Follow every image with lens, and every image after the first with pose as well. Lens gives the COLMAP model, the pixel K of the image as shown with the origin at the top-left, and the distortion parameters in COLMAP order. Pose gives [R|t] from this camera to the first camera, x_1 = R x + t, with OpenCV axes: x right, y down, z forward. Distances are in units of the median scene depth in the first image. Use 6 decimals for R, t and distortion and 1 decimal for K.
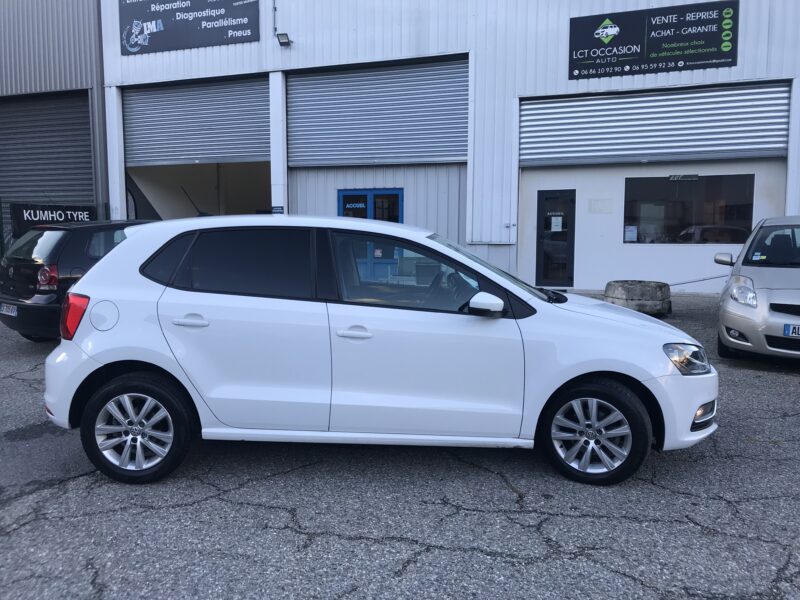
lens RADIAL K [[654.4, 0, 395.7], [0, 654.4, 301.3], [0, 0, 1]] dist [0.021519, -0.004554]
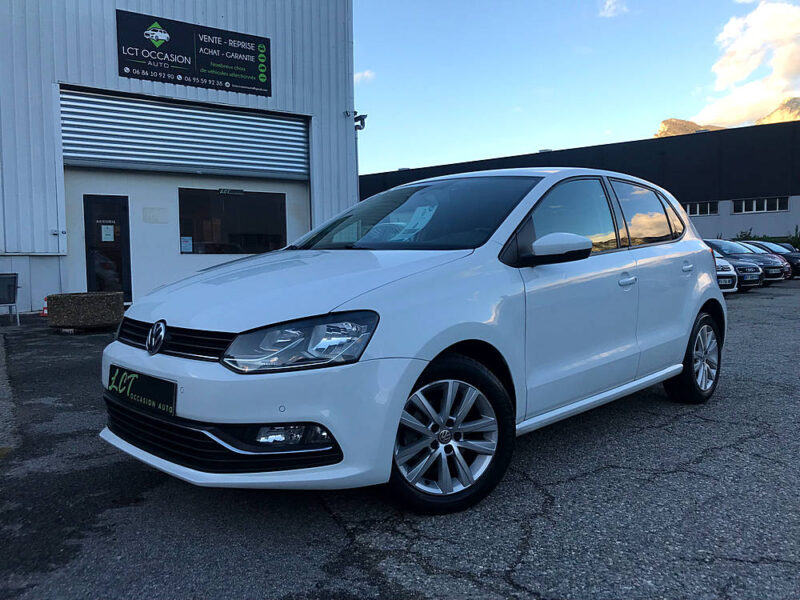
lens RADIAL K [[654.4, 0, 395.6], [0, 654.4, 298.2], [0, 0, 1]] dist [0.021519, -0.004554]
pose [[0.596800, -0.052738, 0.800655, -0.278499], [0.096672, 0.995295, -0.006500, 0.016779], [-0.796545, 0.081281, 0.599090, 0.178478]]
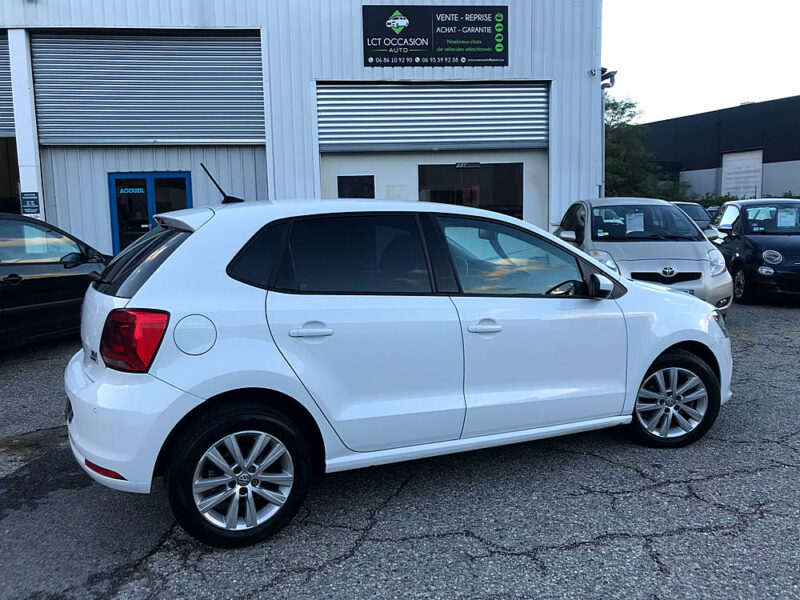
lens RADIAL K [[654.4, 0, 395.4], [0, 654.4, 297.8], [0, 0, 1]] dist [0.021519, -0.004554]
pose [[0.904312, -0.072784, 0.420621, -0.156999], [0.066460, 0.997347, 0.029694, -0.007725], [-0.421667, 0.001102, 0.906750, 0.064035]]
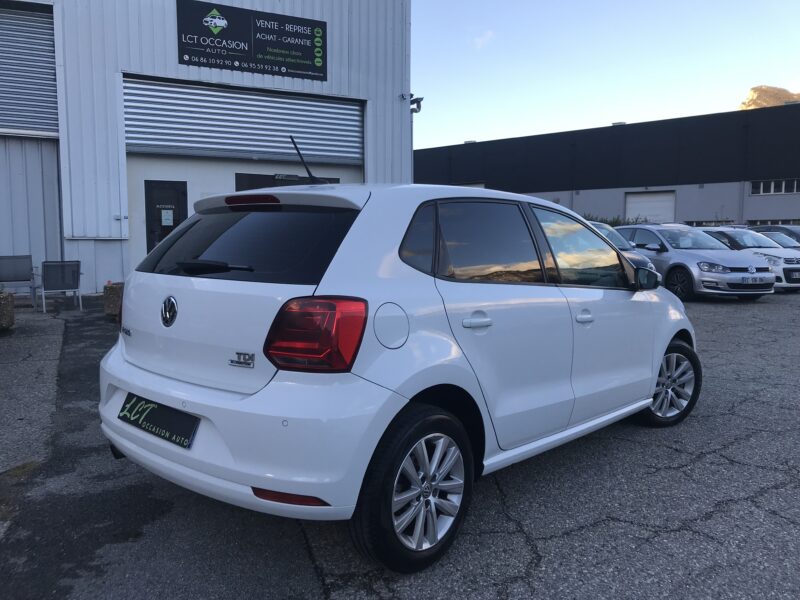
lens RADIAL K [[654.4, 0, 395.3], [0, 654.4, 301.1], [0, 0, 1]] dist [0.021519, -0.004554]
pose [[0.674010, -0.073611, 0.735046, -0.260855], [0.074452, 0.996725, 0.031546, -0.006499], [-0.734961, 0.033463, 0.677283, 0.160077]]
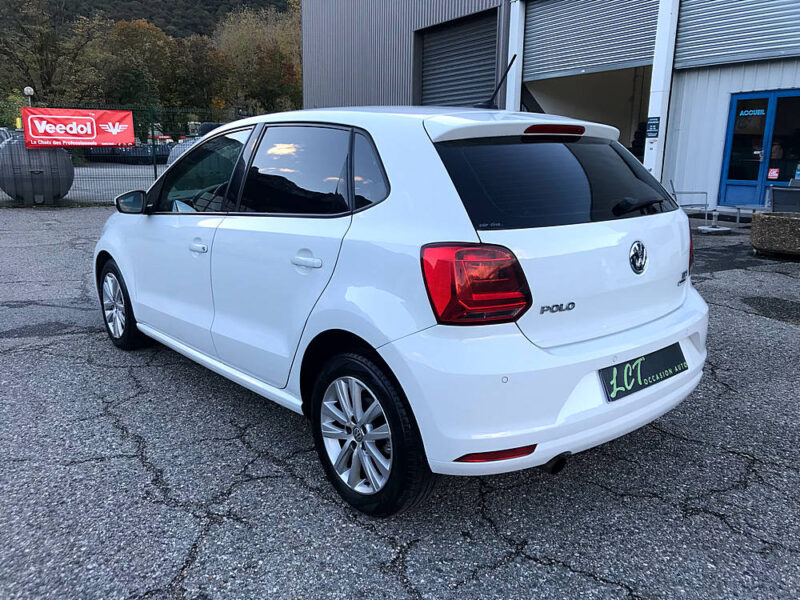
lens RADIAL K [[654.4, 0, 394.9], [0, 654.4, 293.9], [0, 0, 1]] dist [0.021519, -0.004554]
pose [[0.744572, 0.151738, -0.650068, 0.218770], [-0.080096, 0.987095, 0.138666, -0.006480], [0.662720, -0.051178, 0.747117, 0.125719]]
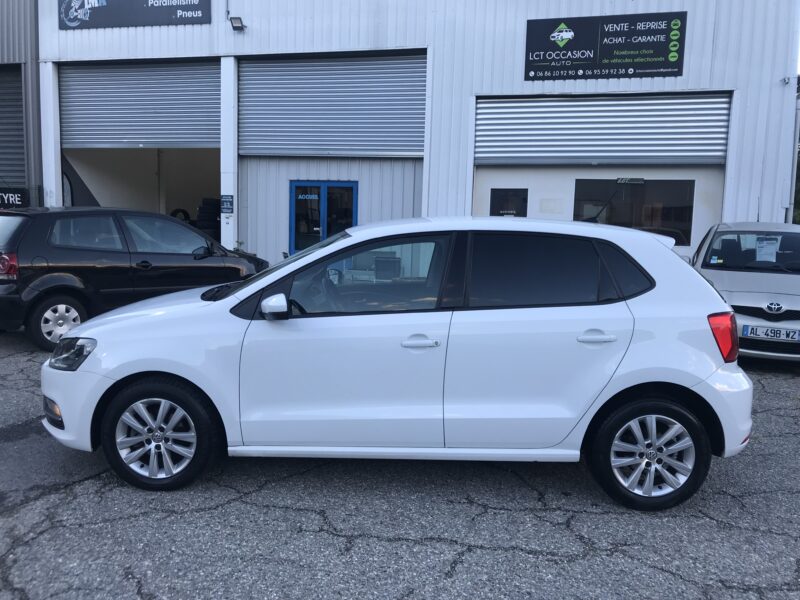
lens RADIAL K [[654.4, 0, 395.7], [0, 654.4, 301.5], [0, 0, 1]] dist [0.021519, -0.004554]
pose [[0.994262, 0.014969, 0.105917, -0.041308], [-0.016327, 0.999795, 0.011964, -0.003340], [-0.105716, -0.013625, 0.994303, 0.002562]]
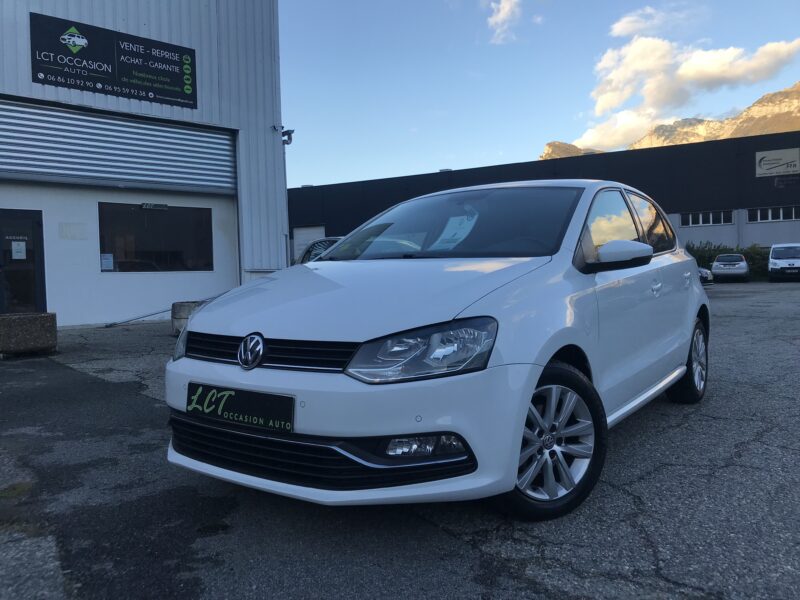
lens RADIAL K [[654.4, 0, 394.9], [0, 654.4, 299.8], [0, 0, 1]] dist [0.021519, -0.004554]
pose [[0.467587, -0.042992, 0.882901, -0.308219], [0.117844, 0.992933, -0.014061, 0.013271], [-0.876057, 0.110619, 0.469348, 0.230878]]
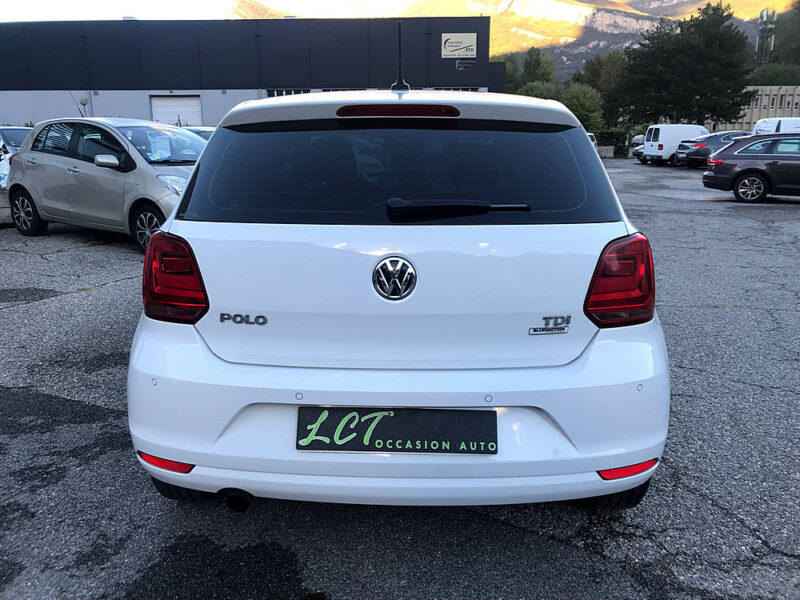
lens RADIAL K [[654.4, 0, 396.5], [0, 654.4, 300.0], [0, 0, 1]] dist [0.021519, -0.004554]
pose [[0.026958, -0.237919, 0.970911, -0.295489], [0.106242, 0.966445, 0.233875, -0.030045], [-0.993975, 0.096847, 0.051330, 0.340777]]
